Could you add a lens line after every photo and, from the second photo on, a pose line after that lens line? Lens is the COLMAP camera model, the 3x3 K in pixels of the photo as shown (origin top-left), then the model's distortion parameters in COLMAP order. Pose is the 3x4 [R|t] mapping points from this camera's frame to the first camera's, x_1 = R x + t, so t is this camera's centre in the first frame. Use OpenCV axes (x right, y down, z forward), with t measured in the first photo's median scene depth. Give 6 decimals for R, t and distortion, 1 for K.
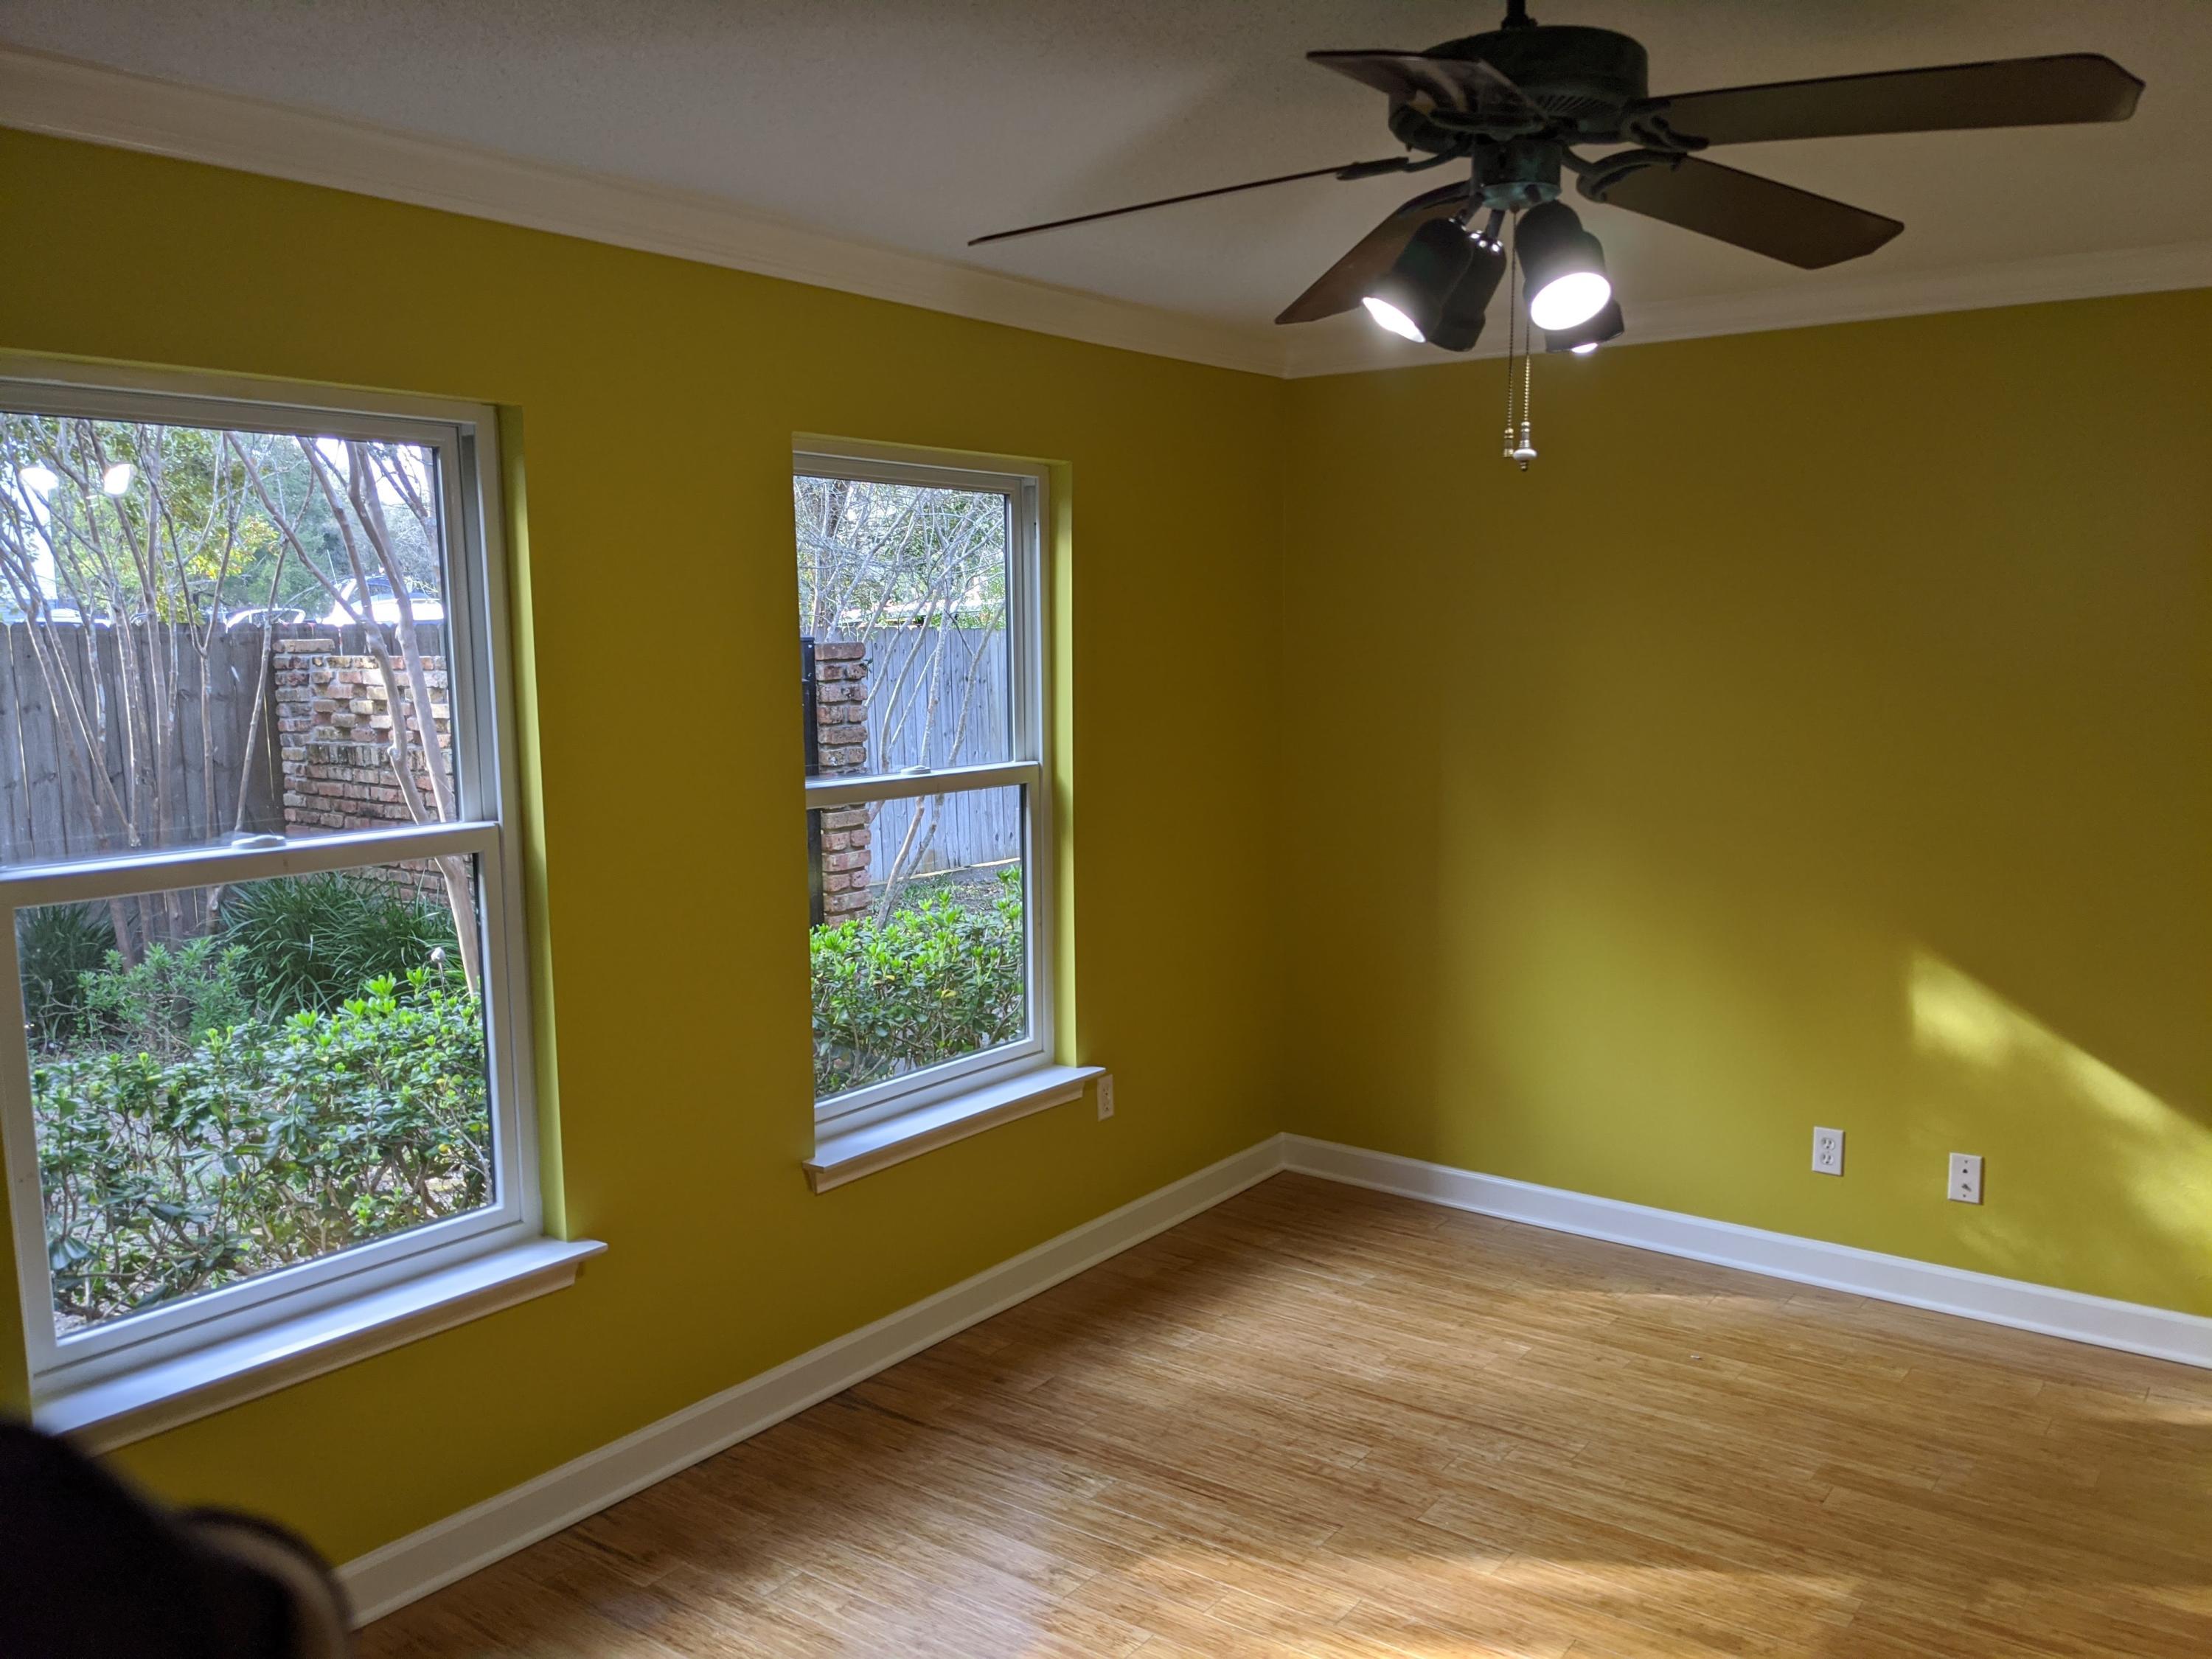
lens RADIAL K [[1783.9, 0, 1155.6], [0, 1783.9, 828.9], [0, 0, 1]] dist [0.059997, -0.116938]
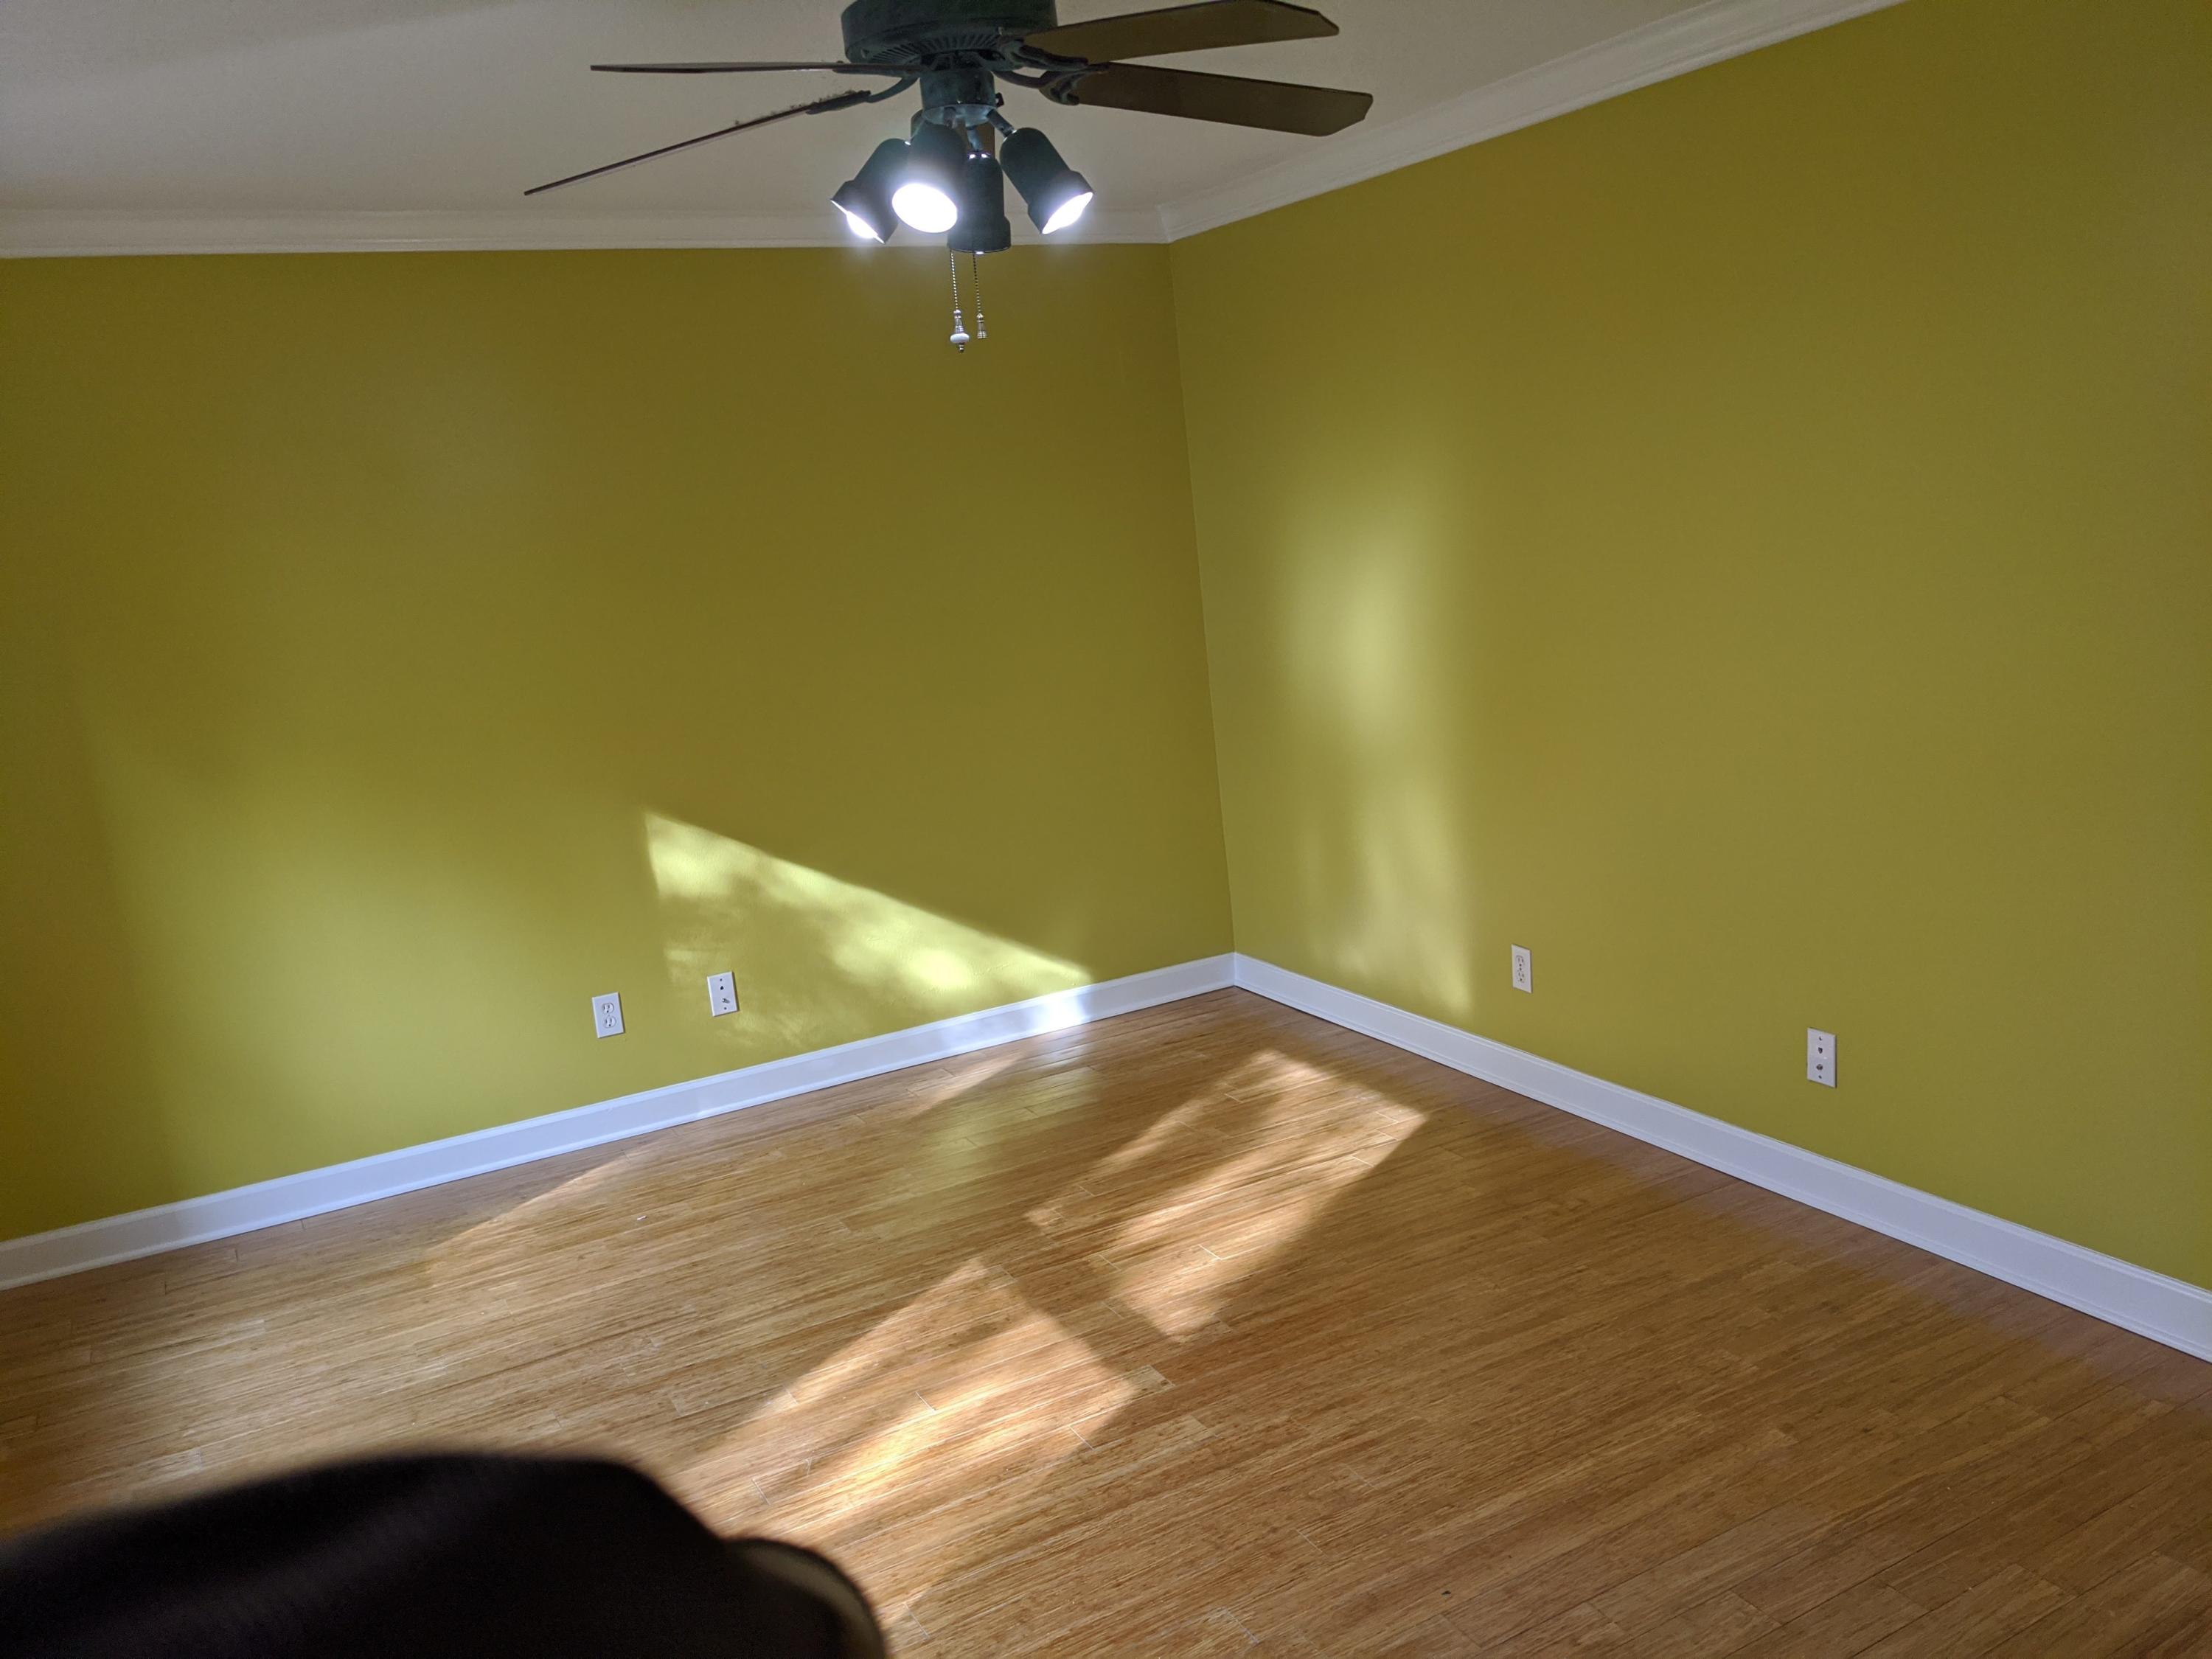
lens RADIAL K [[1783.9, 0, 1155.6], [0, 1783.9, 828.9], [0, 0, 1]] dist [0.059997, -0.116938]
pose [[0.438168, -0.219933, 0.871572, -0.427558], [0.198388, 0.969358, 0.144871, -0.023019], [-0.876727, 0.109432, 0.468374, 0.199039]]
